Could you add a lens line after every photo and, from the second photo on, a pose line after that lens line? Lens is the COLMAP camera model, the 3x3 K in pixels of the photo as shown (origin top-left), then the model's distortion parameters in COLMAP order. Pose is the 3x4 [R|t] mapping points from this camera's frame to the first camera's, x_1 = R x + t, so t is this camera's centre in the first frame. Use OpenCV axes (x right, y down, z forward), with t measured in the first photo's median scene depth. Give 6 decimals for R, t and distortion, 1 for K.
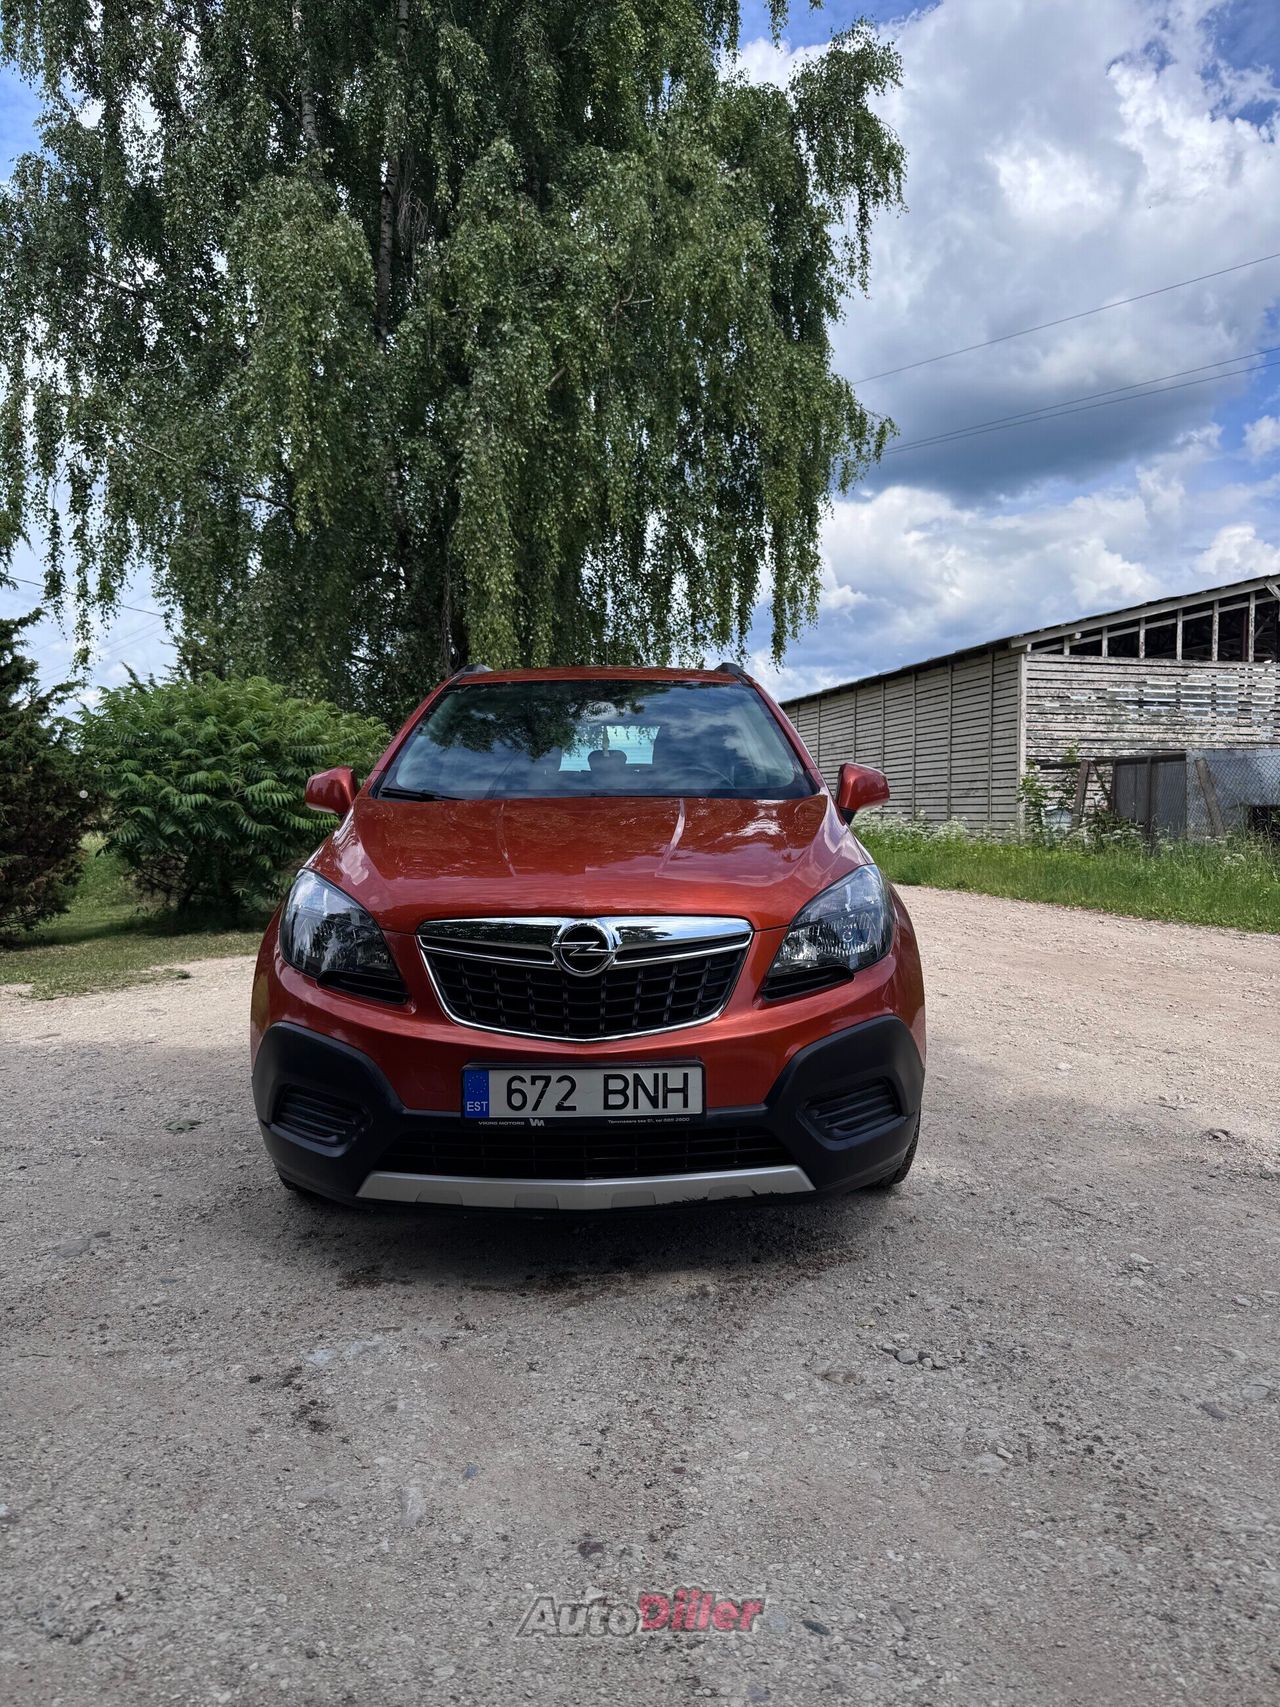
lens RADIAL K [[1275.4, 0, 640.0], [0, 1275.4, 853.5], [0, 0, 1]] dist [0.060220, -0.102054]
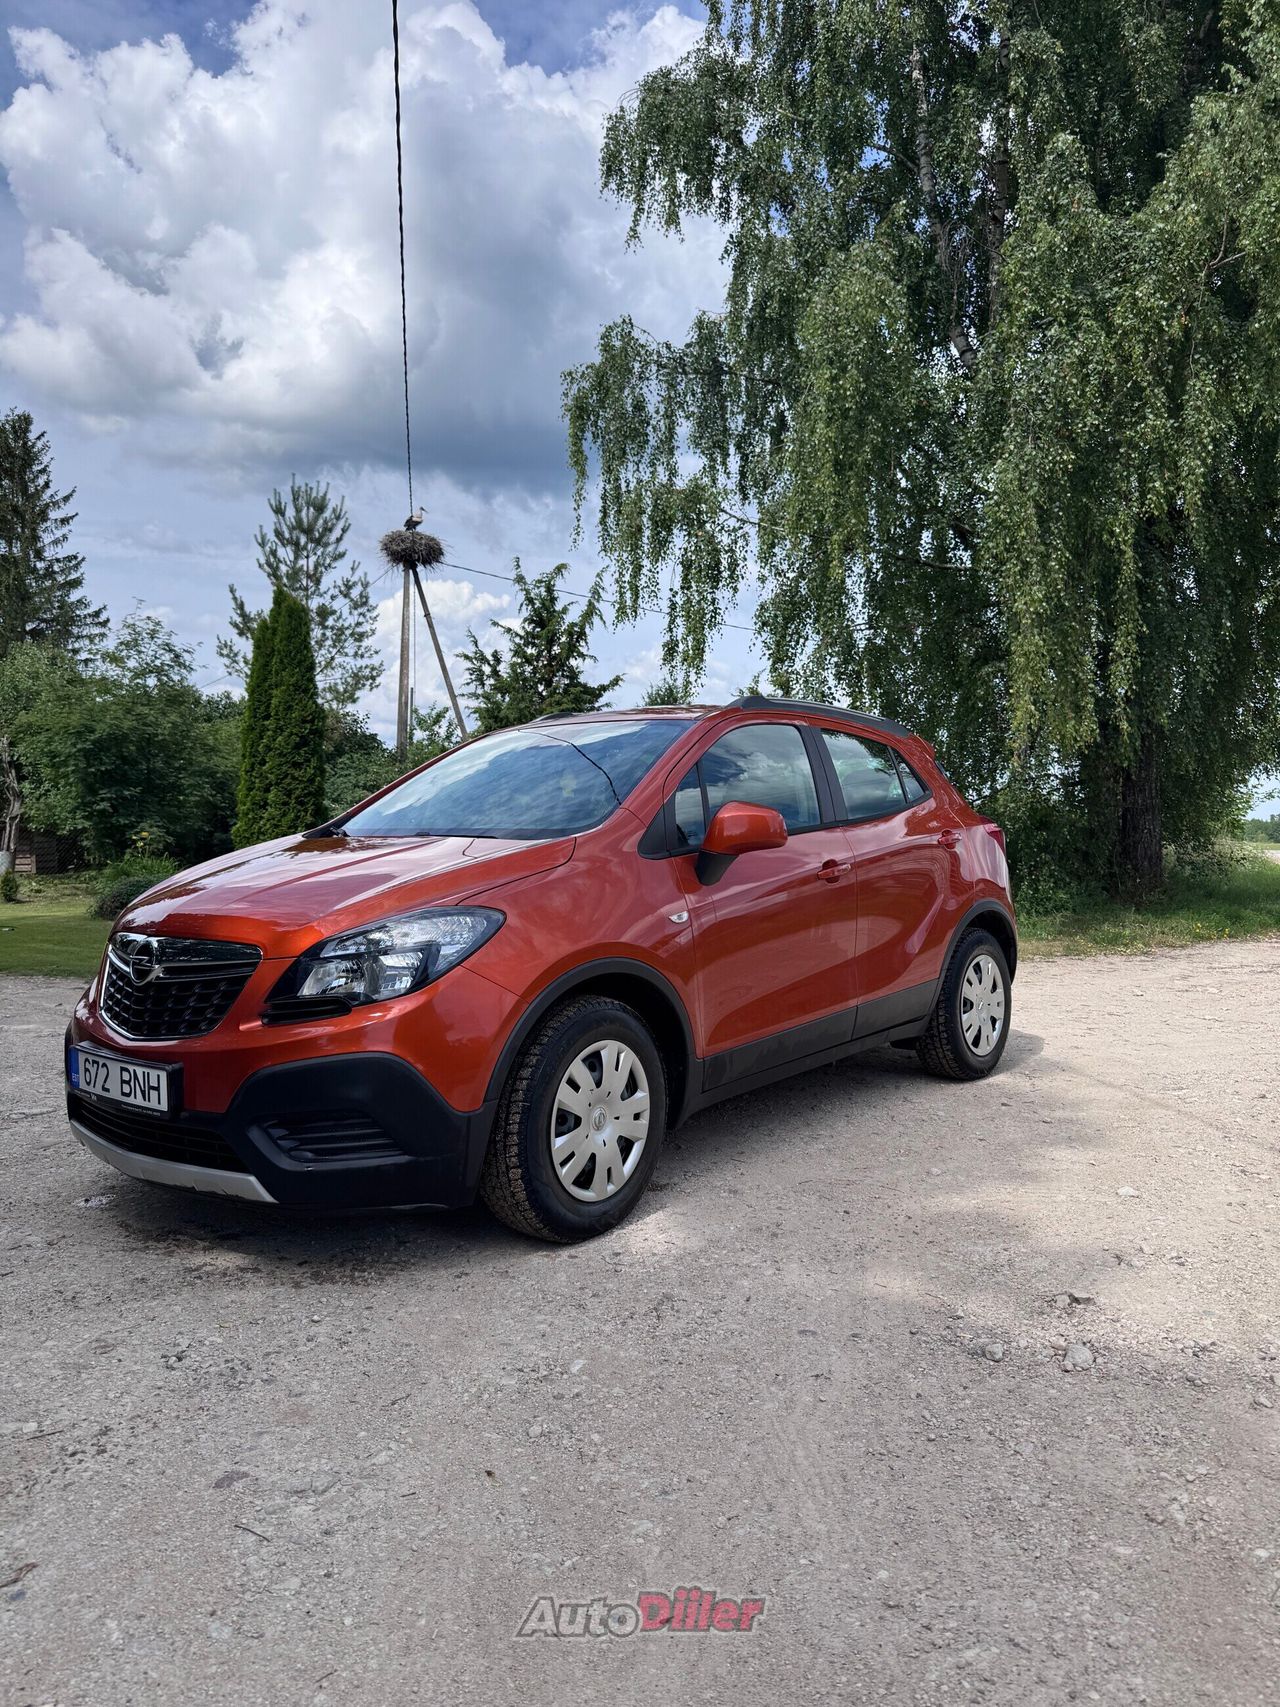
lens RADIAL K [[1275.4, 0, 640.0], [0, 1275.4, 853.5], [0, 0, 1]] dist [0.060220, -0.102054]
pose [[0.725432, 0.015267, -0.688124, 1.039048], [-0.029848, 0.999511, -0.009290, -0.031451], [0.687646, 0.027278, 0.725534, 0.384854]]
